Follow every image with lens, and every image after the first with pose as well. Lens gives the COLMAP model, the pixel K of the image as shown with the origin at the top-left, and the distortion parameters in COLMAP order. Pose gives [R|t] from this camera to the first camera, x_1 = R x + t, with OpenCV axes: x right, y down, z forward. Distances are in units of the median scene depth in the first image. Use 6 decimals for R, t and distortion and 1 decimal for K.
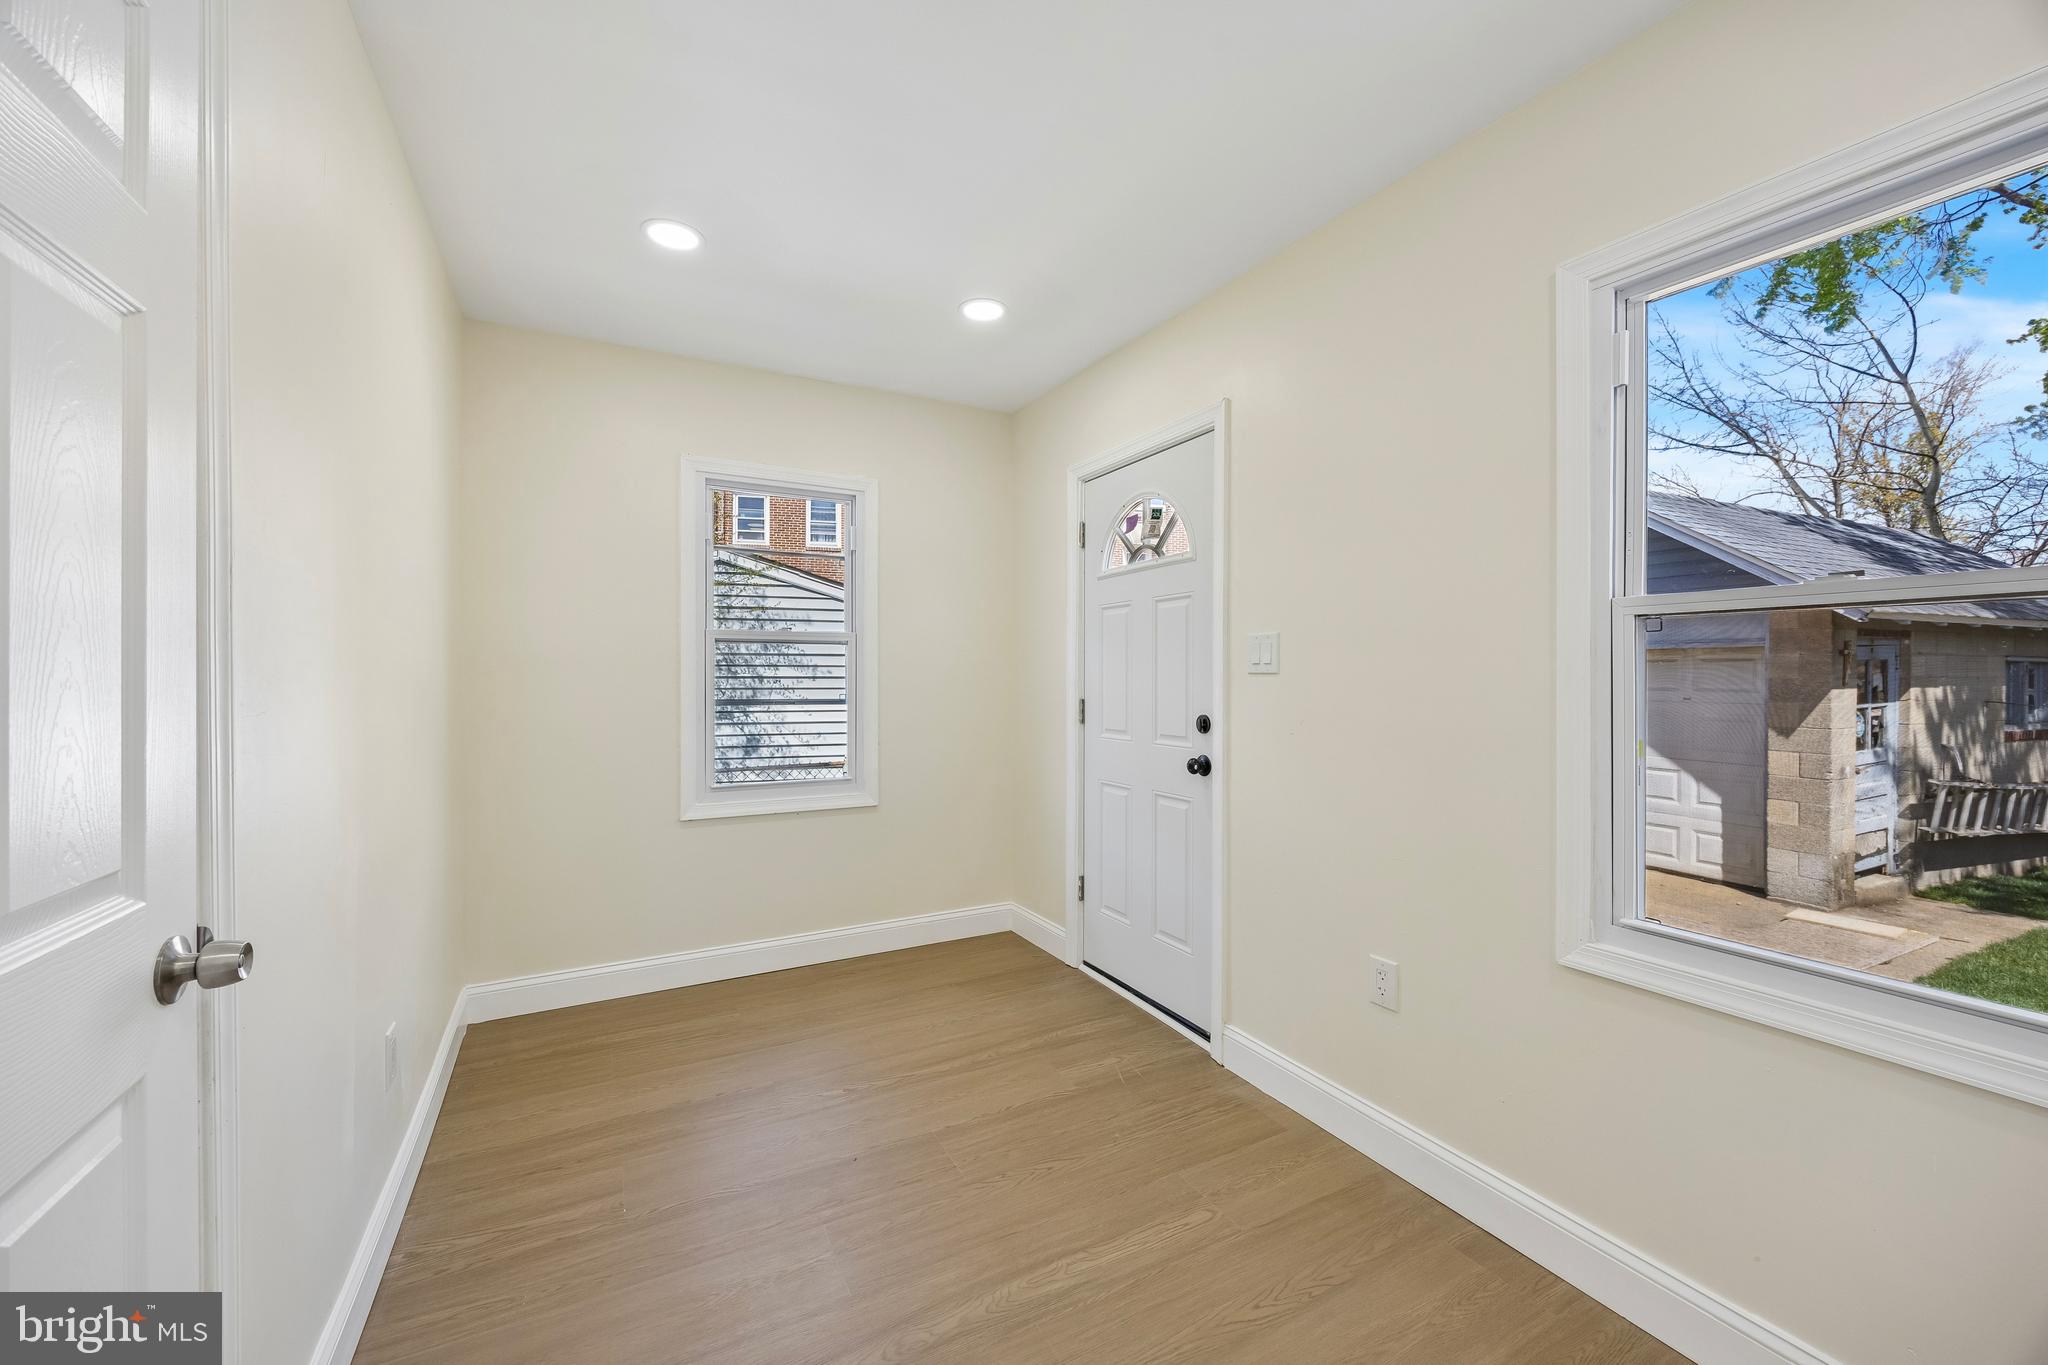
lens RADIAL K [[786.6, 0, 1024.0], [0, 786.6, 682.5], [0, 0, 1]] dist [-0.000271, 0.000016]
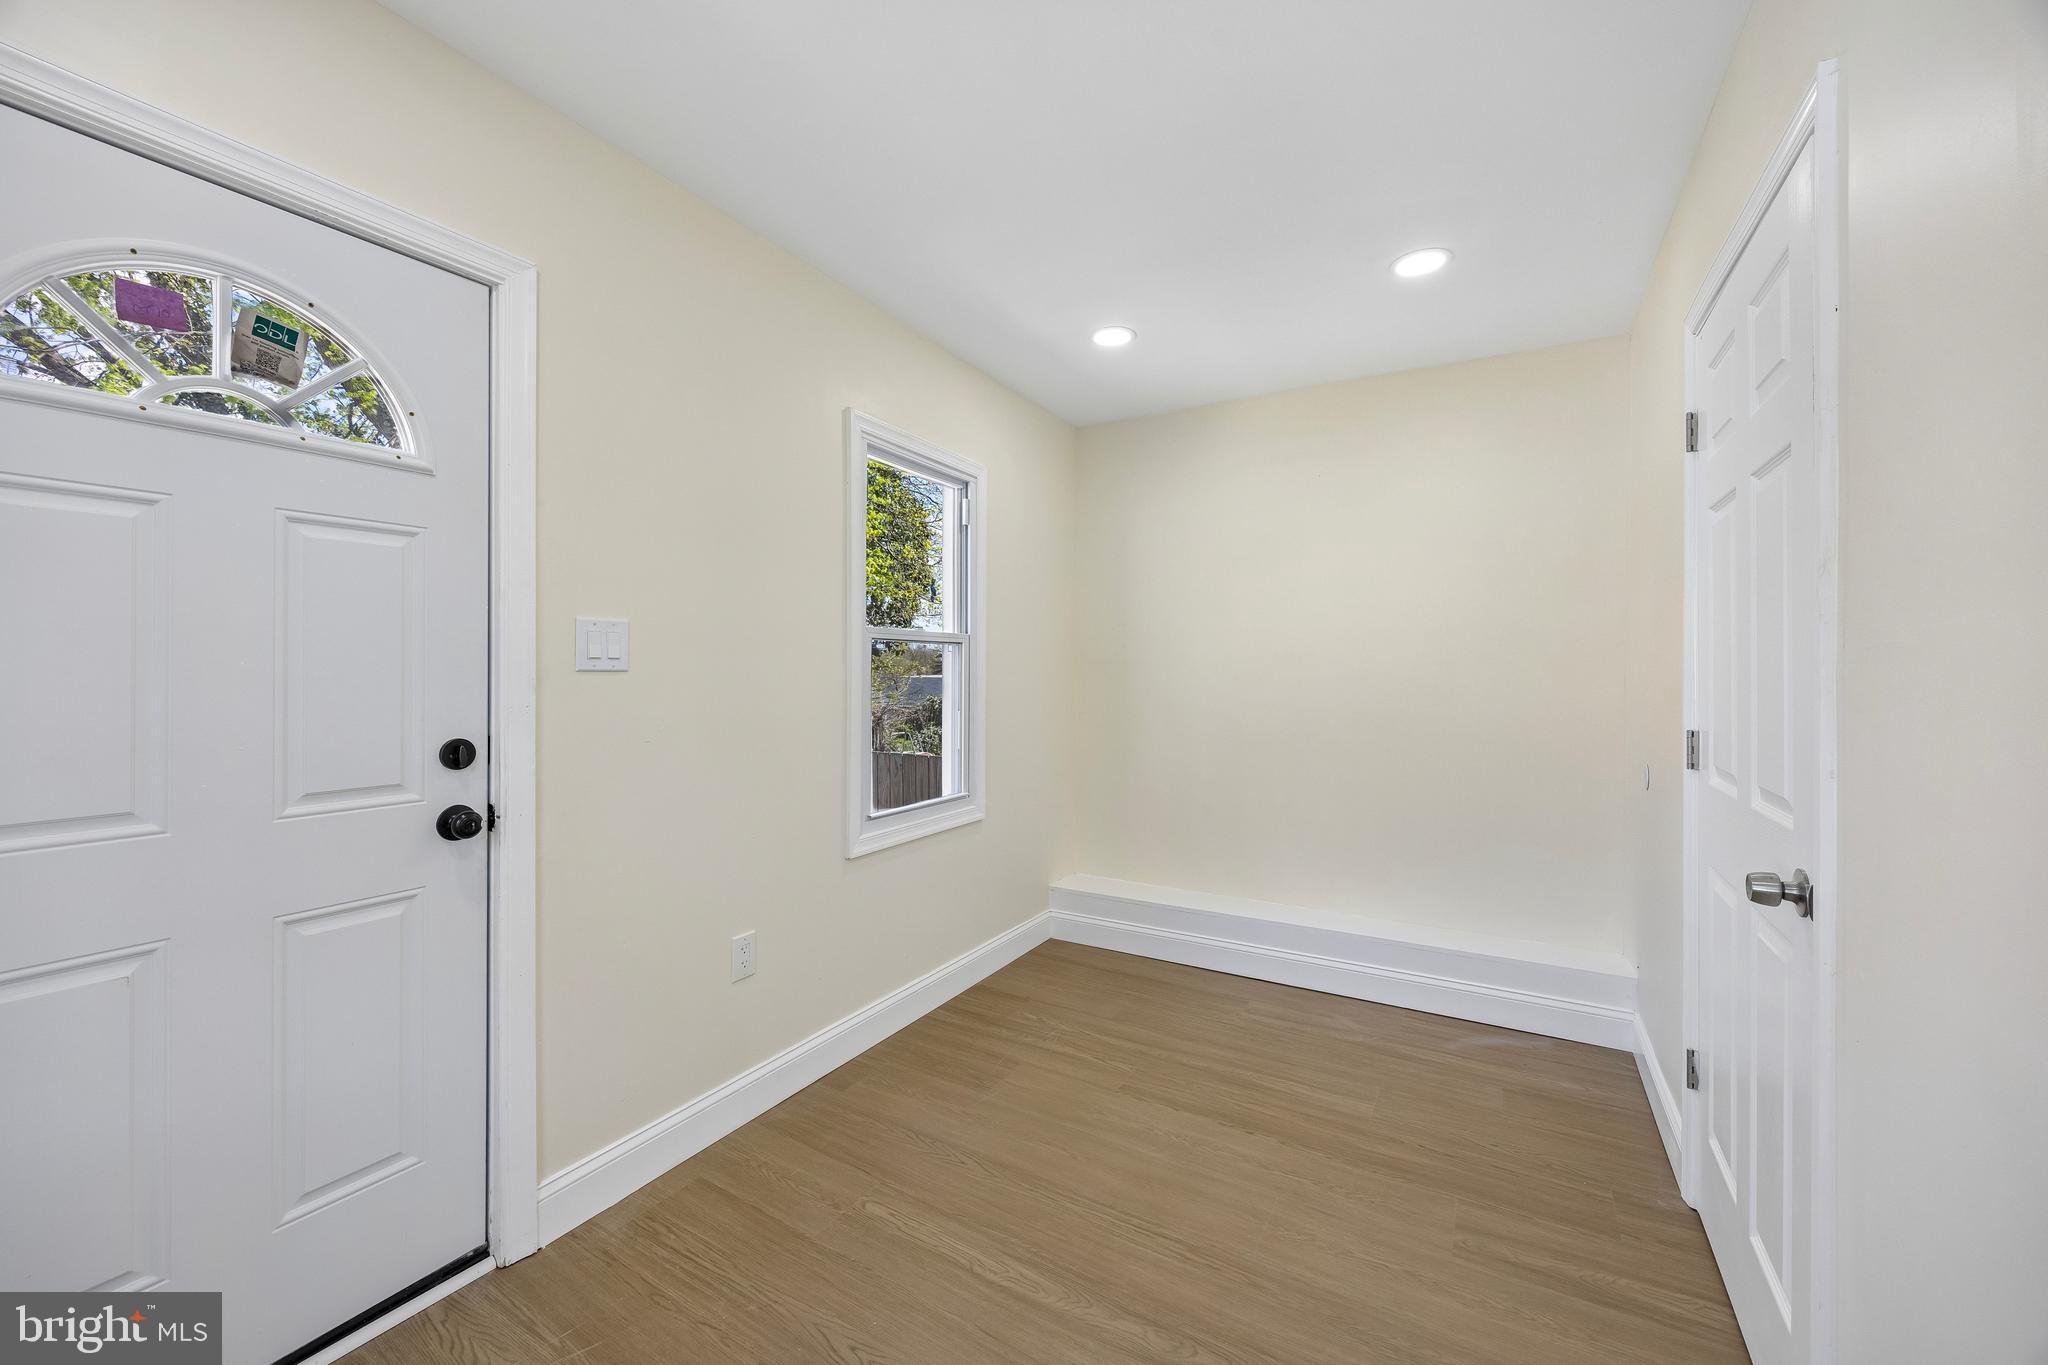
lens RADIAL K [[773.4, 0, 1015.8], [0, 773.4, 673.8], [0, 0, 1]] dist [0.000471, 0.000024]
pose [[-0.507346, -0.004121, 0.861732, -0.774668], [0.003472, 0.999971, 0.006826, -0.017385], [-0.861735, 0.006455, -0.507317, 1.440468]]
